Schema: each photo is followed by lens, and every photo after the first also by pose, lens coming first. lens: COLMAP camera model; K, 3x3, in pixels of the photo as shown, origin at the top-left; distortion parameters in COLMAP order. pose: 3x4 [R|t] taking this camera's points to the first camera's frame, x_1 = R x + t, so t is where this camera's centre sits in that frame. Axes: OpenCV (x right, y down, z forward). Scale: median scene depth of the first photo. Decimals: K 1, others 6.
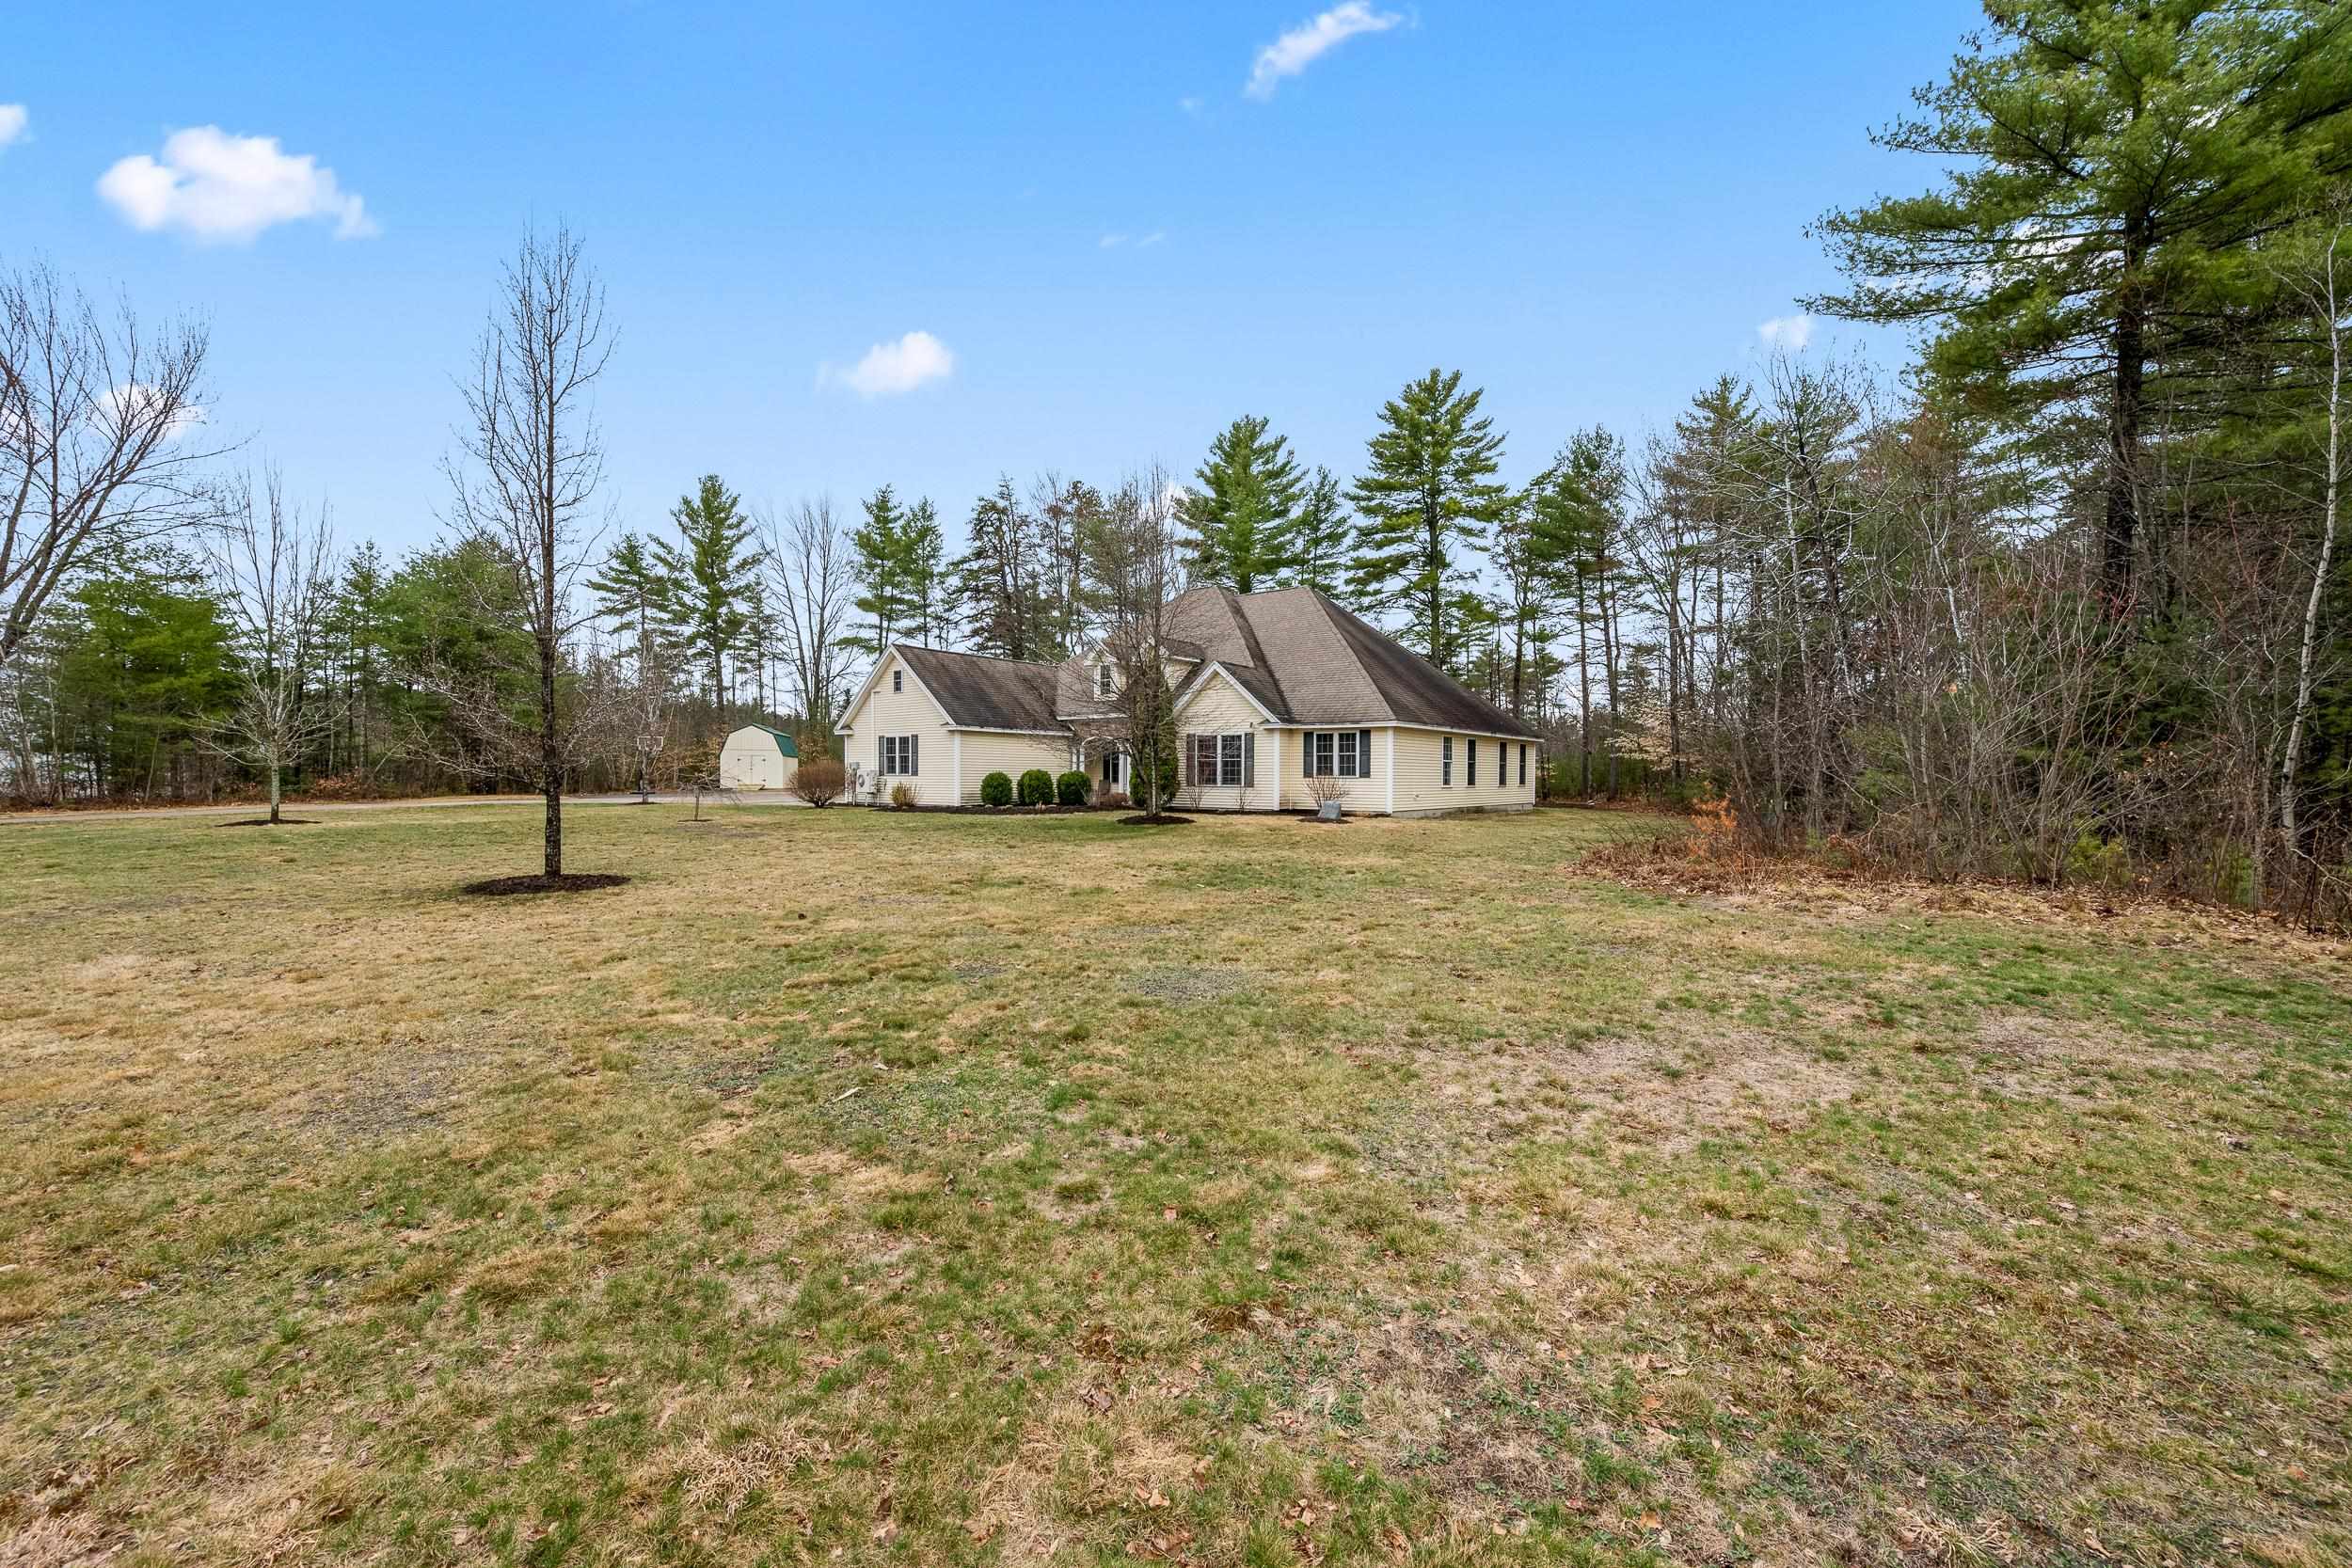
lens RADIAL K [[933.0, 0, 1183.9], [0, 933.0, 778.7], [0, 0, 1]] dist [-0.004485, 0.000223]
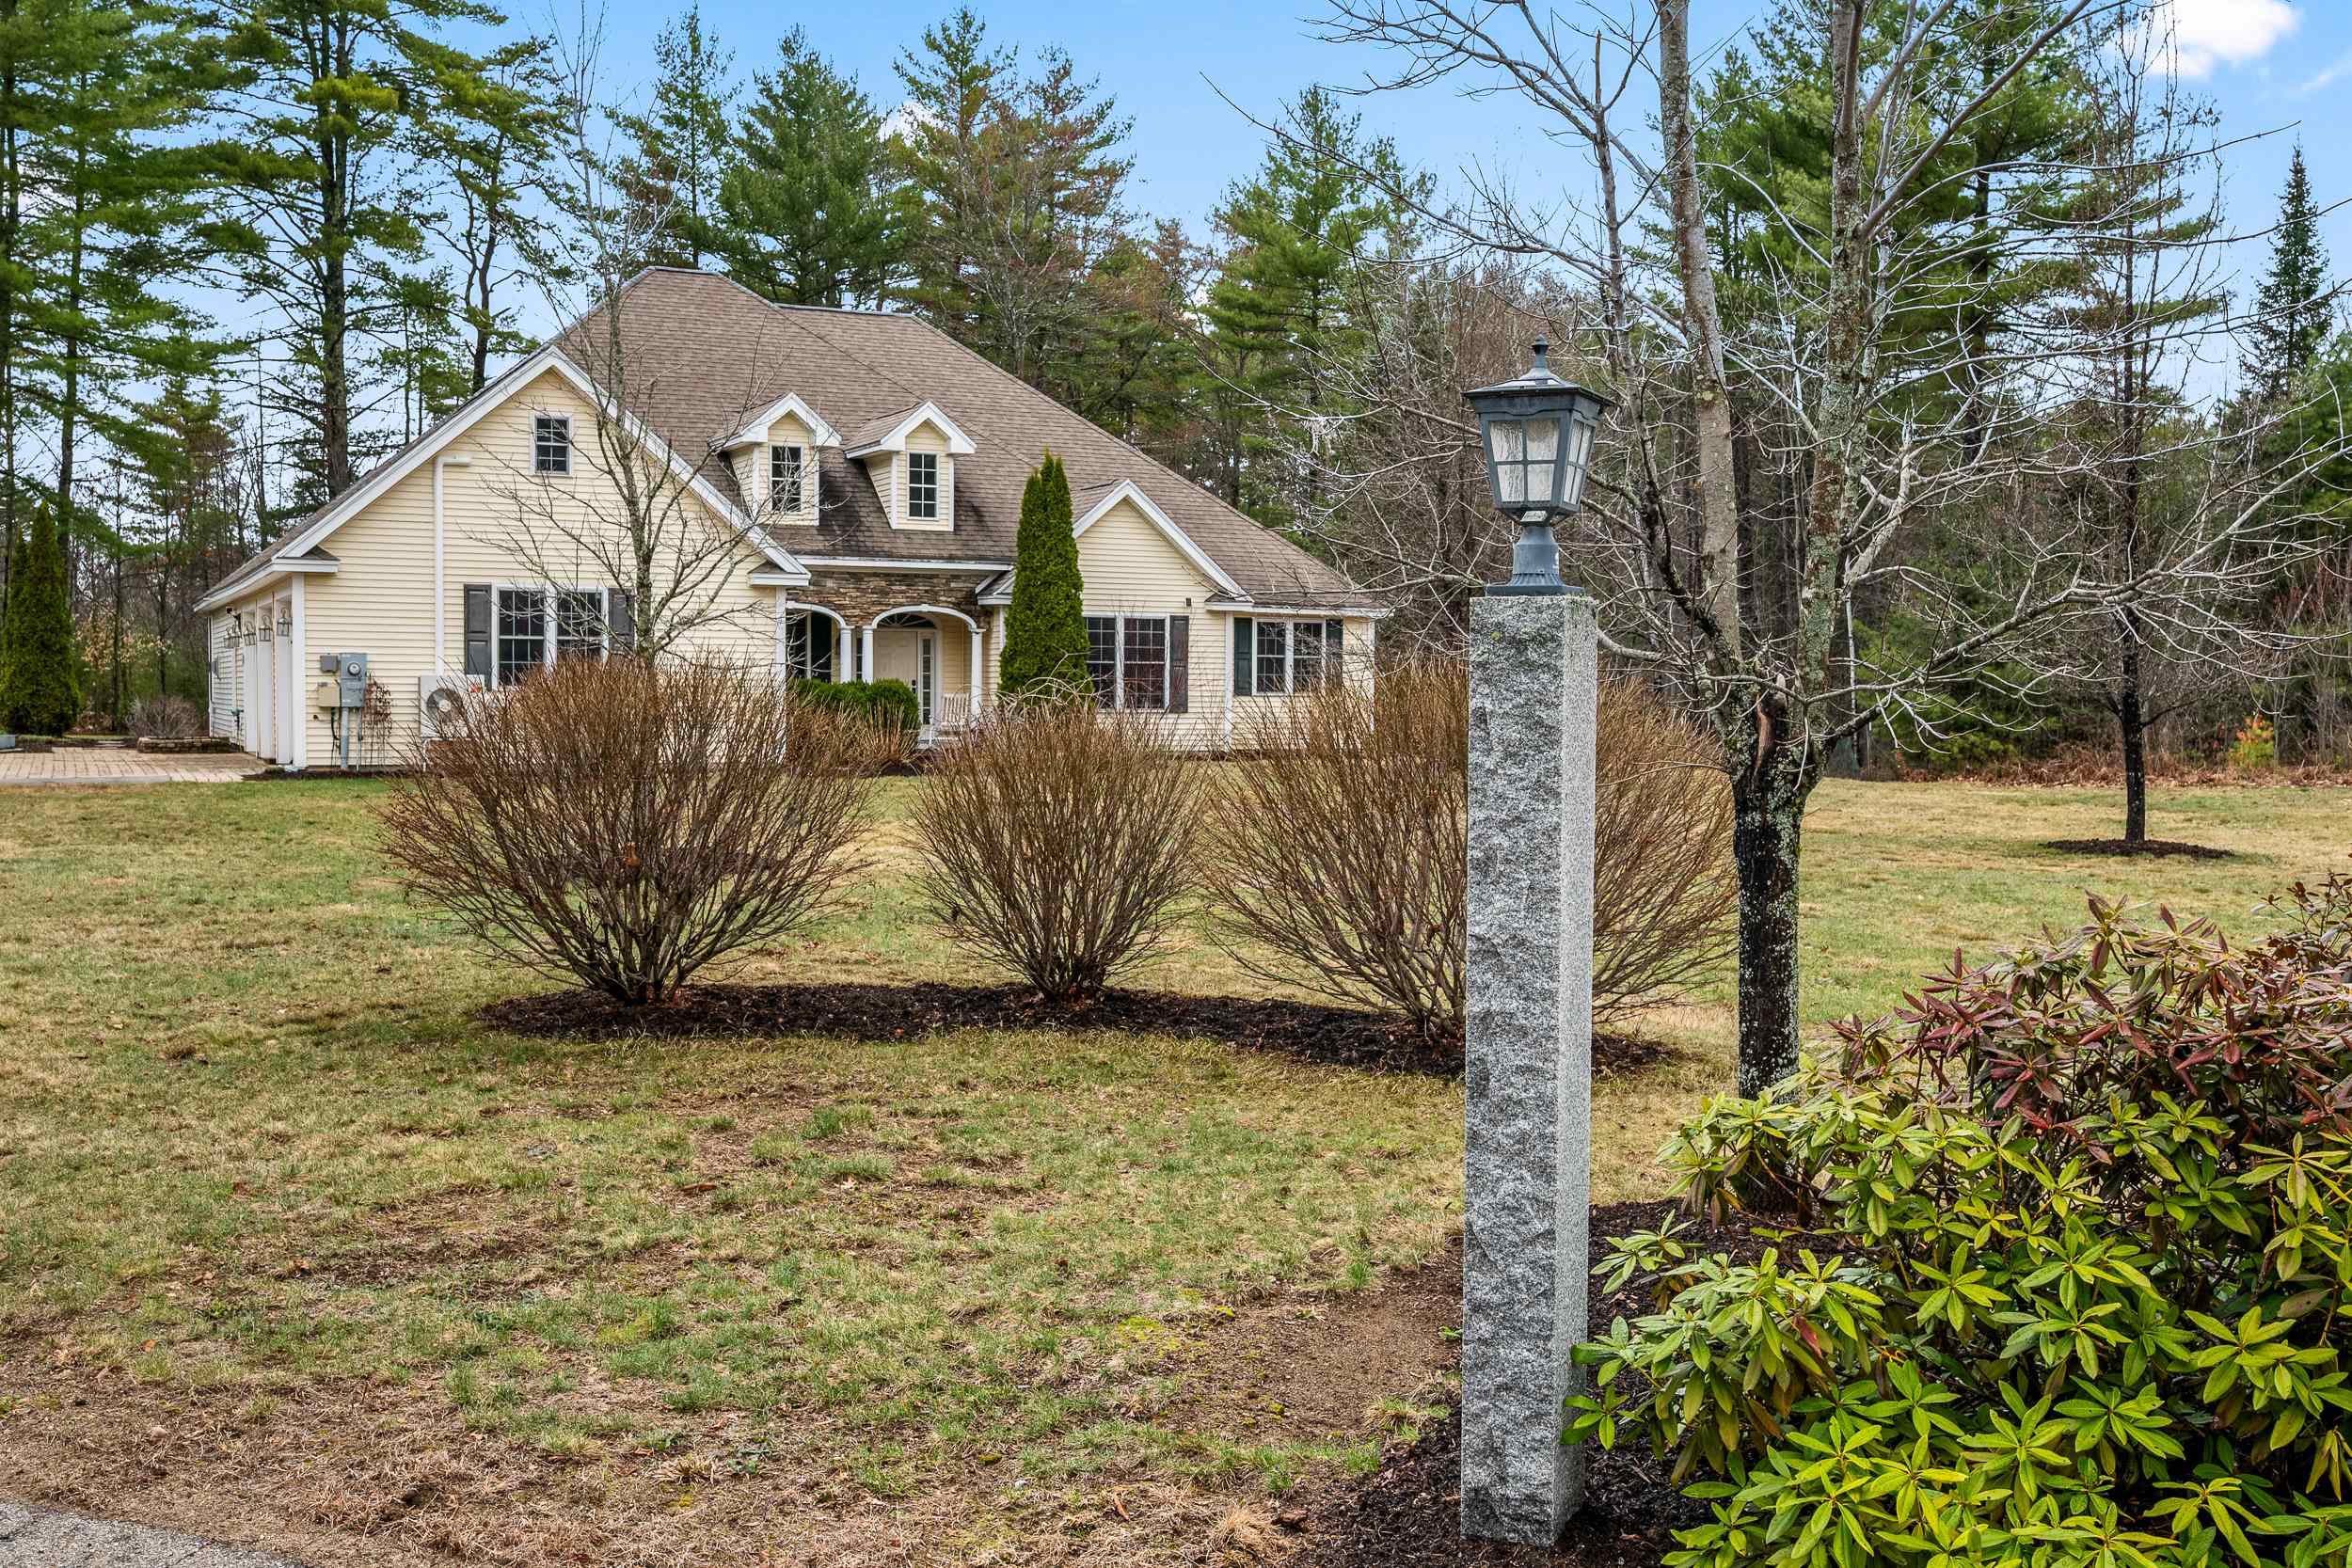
lens RADIAL K [[2306.7, 0, 1176.9], [0, 2306.7, 793.9], [0, 0, 1]] dist [0.008822, 0.000000]
pose [[0.436563, -0.041314, 0.898724, -1.160105], [-0.001694, 0.998906, 0.046742, -0.006866], [-0.899672, -0.021929, 0.436015, 0.382760]]
